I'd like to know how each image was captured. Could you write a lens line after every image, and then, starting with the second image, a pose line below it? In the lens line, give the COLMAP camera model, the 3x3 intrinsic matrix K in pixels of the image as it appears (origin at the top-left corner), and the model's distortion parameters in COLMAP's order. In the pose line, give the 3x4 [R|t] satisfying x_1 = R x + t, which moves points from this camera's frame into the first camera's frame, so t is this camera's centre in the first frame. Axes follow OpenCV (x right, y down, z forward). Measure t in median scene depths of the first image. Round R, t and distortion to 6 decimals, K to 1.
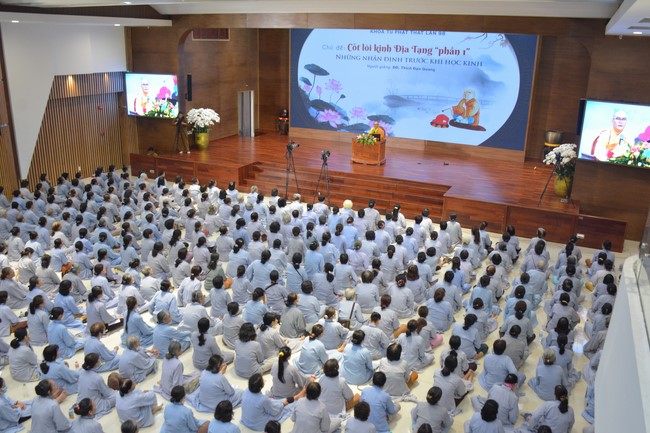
lens RADIAL K [[544.0, 0, 325.0], [0, 544.0, 216.5], [0, 0, 1]] dist [-0.108259, 0.011395]
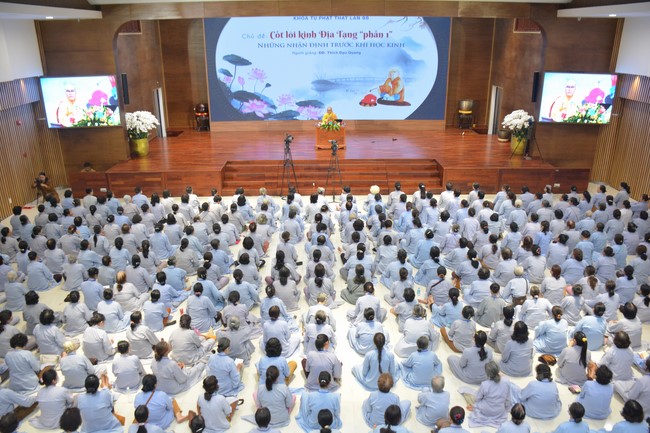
lens RADIAL K [[490.3, 0, 325.9], [0, 490.3, 224.2], [0, 0, 1]] dist [-0.112982, 0.065051]
pose [[0.903398, -0.187432, 0.385669, -0.291969], [0.158988, 0.981714, 0.104690, -0.050227], [-0.398239, -0.033260, 0.916678, 0.135227]]
